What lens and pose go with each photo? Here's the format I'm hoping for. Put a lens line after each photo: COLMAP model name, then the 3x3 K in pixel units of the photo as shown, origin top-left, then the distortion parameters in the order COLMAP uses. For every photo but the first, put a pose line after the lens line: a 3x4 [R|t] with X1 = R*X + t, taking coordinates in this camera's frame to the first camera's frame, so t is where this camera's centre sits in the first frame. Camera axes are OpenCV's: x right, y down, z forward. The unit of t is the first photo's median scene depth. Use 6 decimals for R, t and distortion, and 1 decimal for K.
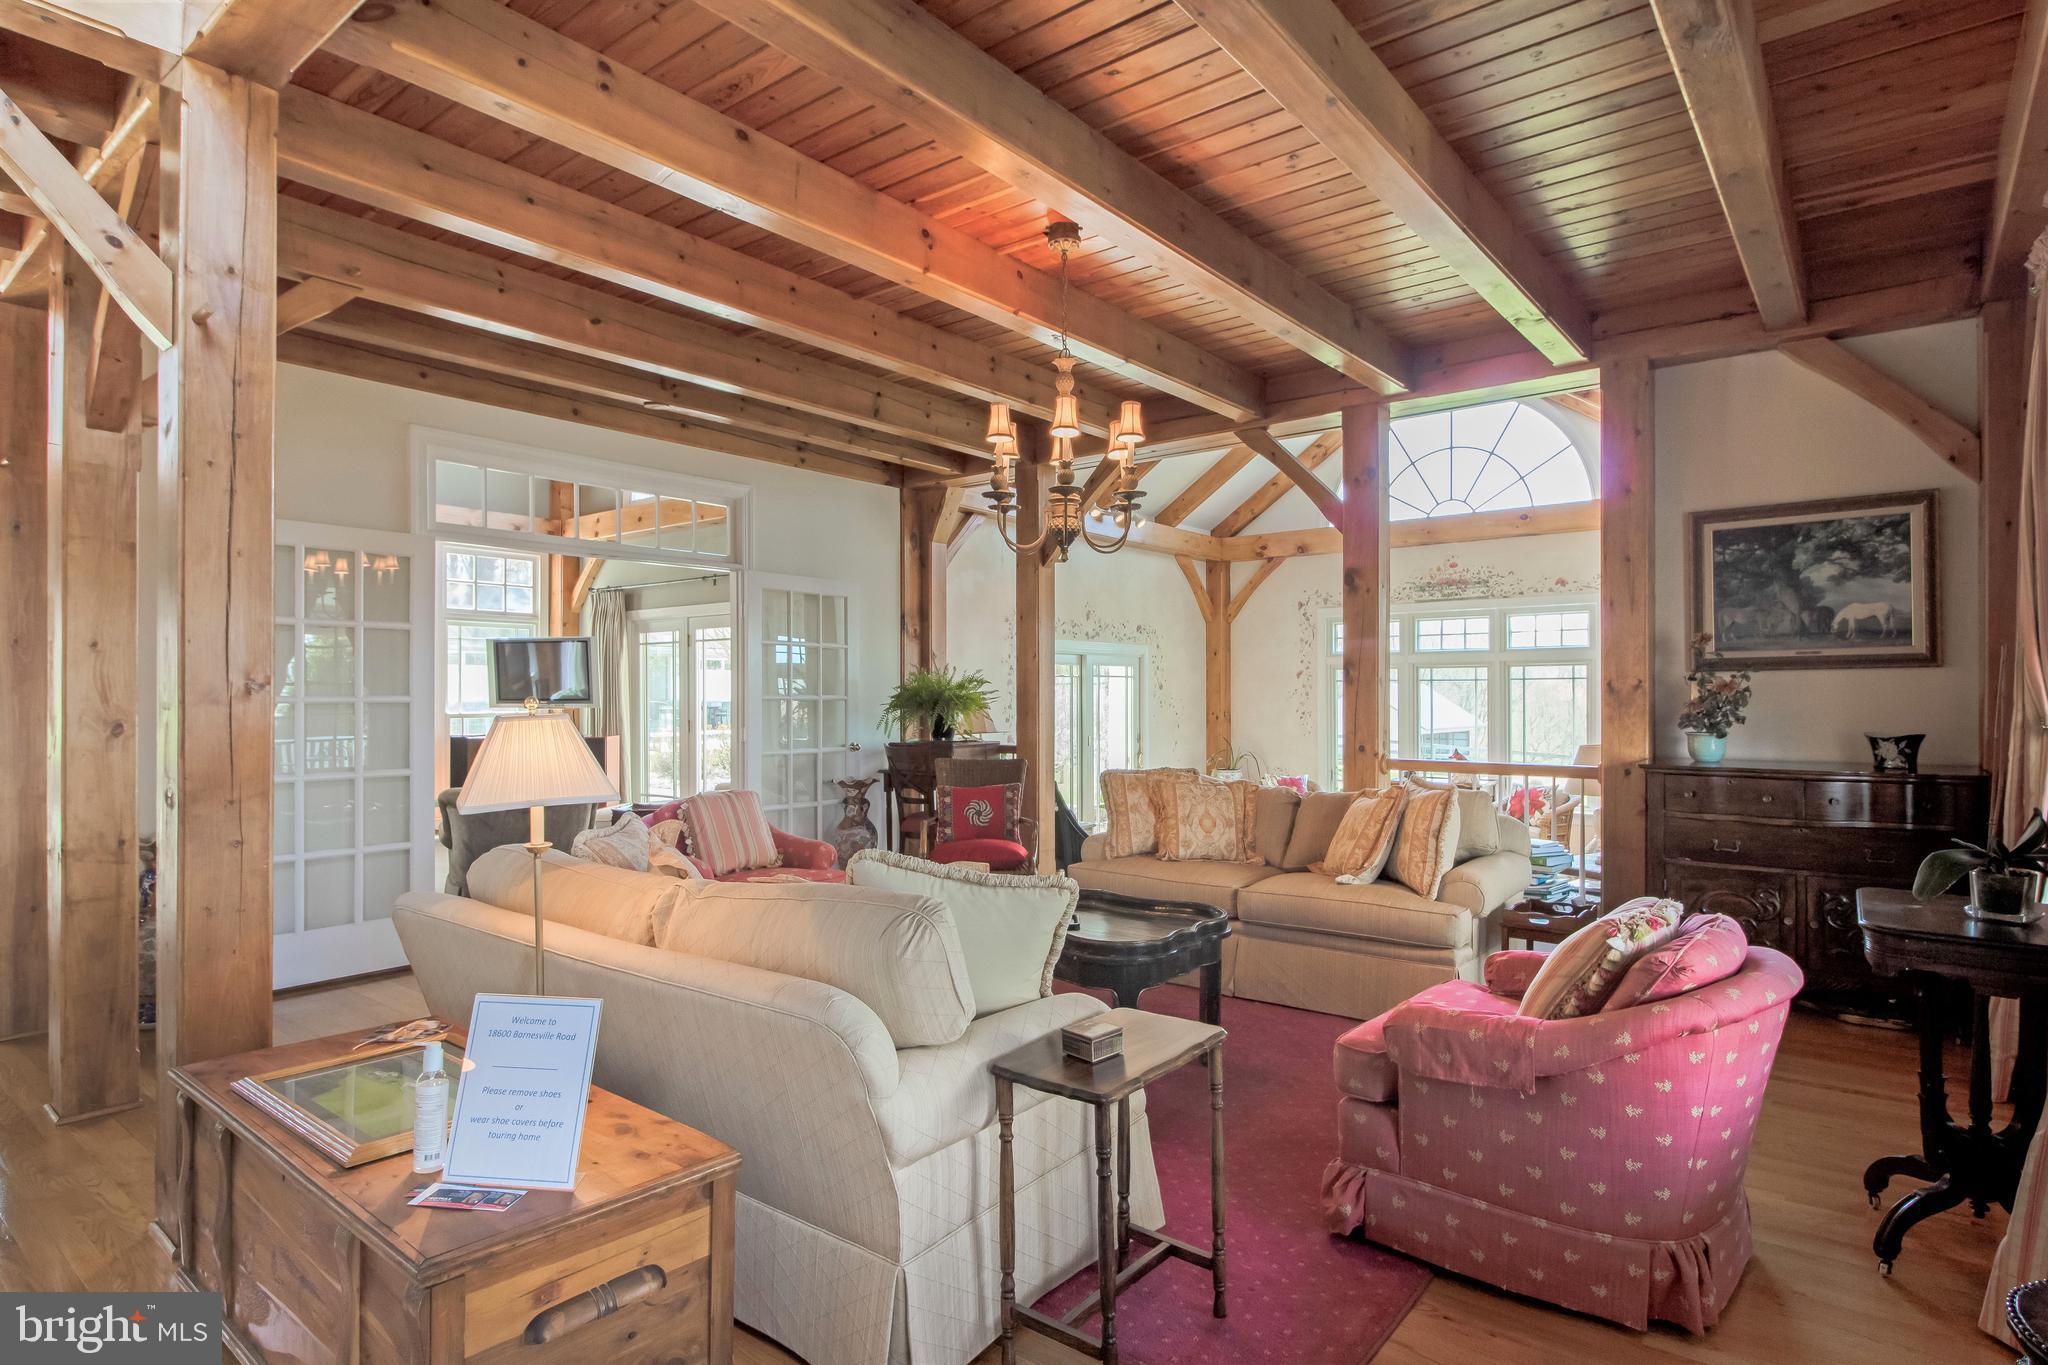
lens RADIAL K [[1078.3, 0, 1019.1], [0, 1078.3, 681.8], [0, 0, 1]] dist [0.005087, -0.008955]
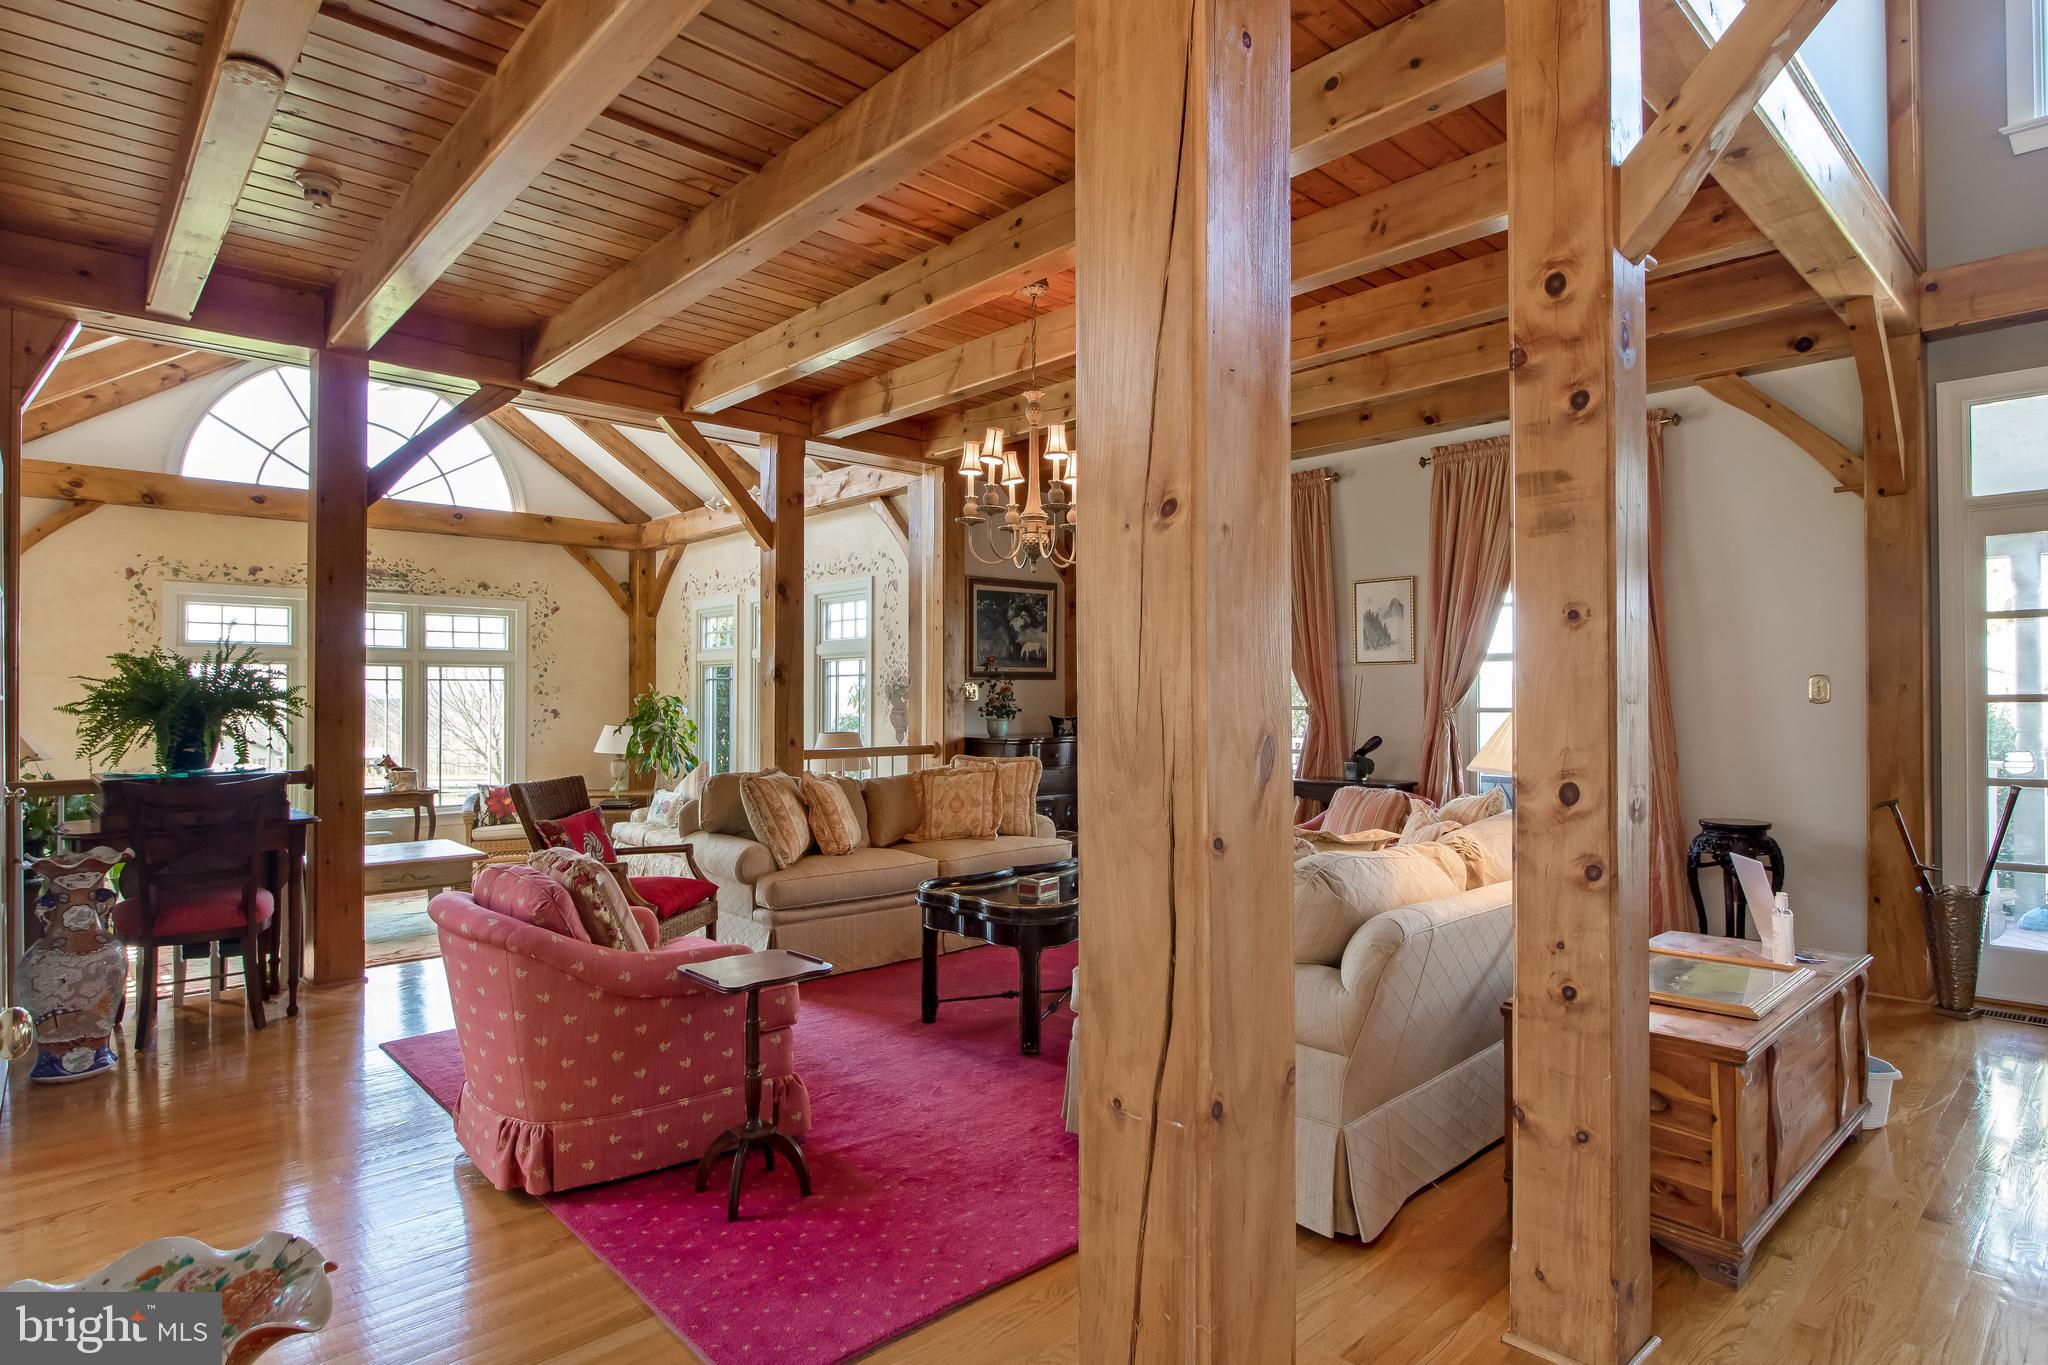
lens RADIAL K [[1078.3, 0, 1019.1], [0, 1078.3, 681.8], [0, 0, 1]] dist [0.005087, -0.008955]
pose [[0.143442, 0.014941, 0.989546, -0.416239], [-0.010931, 0.999849, -0.013512, 0.006476], [-0.989598, -0.008878, 0.143584, 0.336077]]
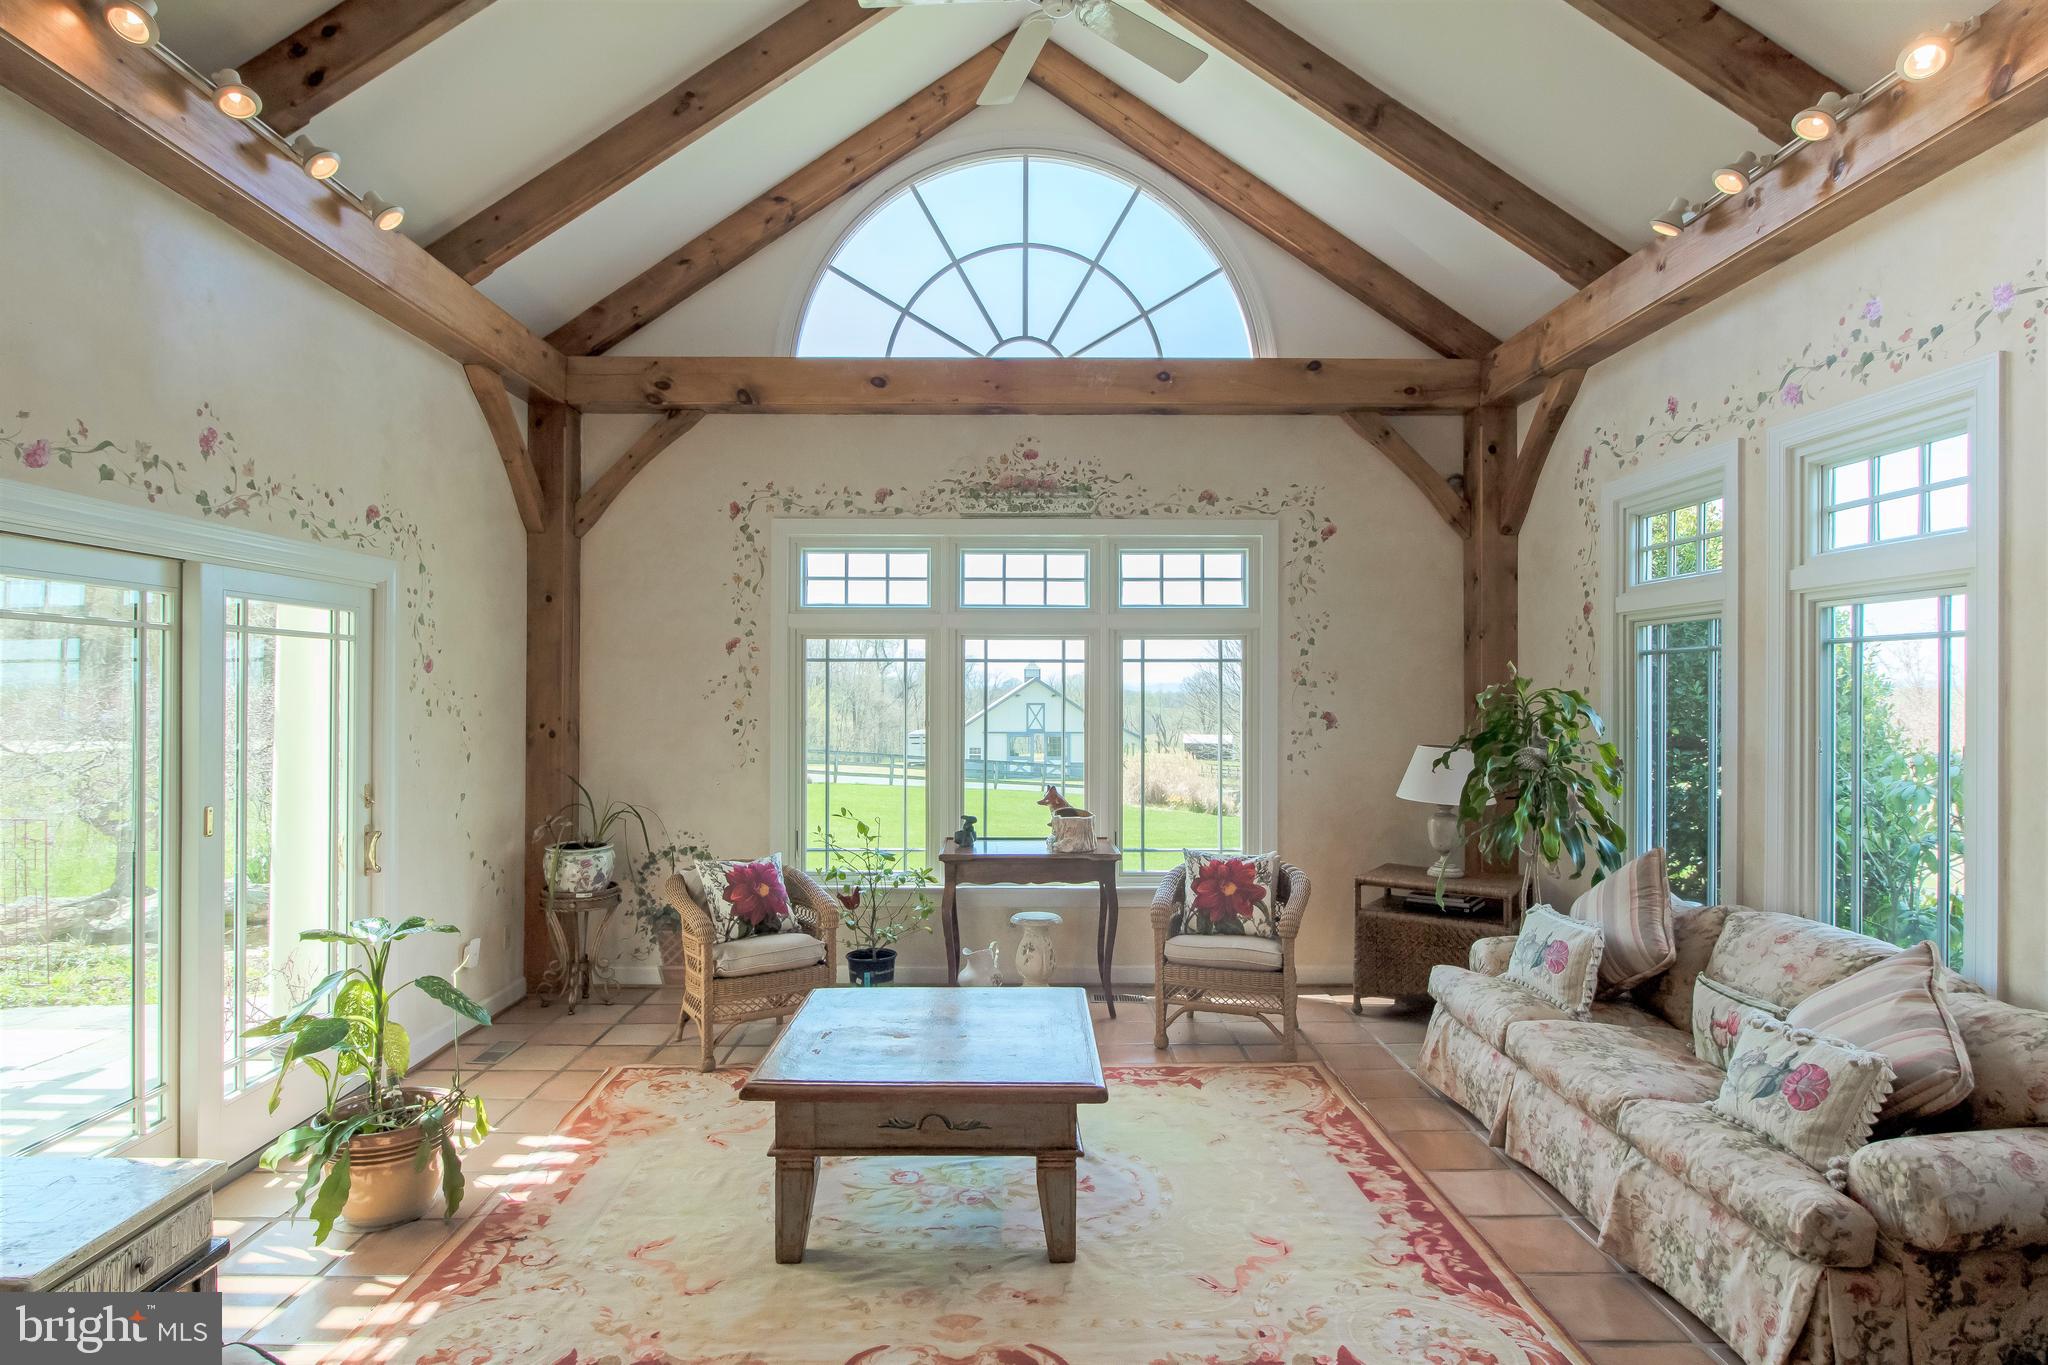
lens RADIAL K [[1078.3, 0, 1019.1], [0, 1078.3, 681.8], [0, 0, 1]] dist [0.005087, -0.008955]
pose [[0.769952, 0.007907, 0.638053, 0.045290], [-0.011808, 0.999929, 0.001857, 0.008254], [-0.637993, -0.008964, 0.769990, 0.585177]]
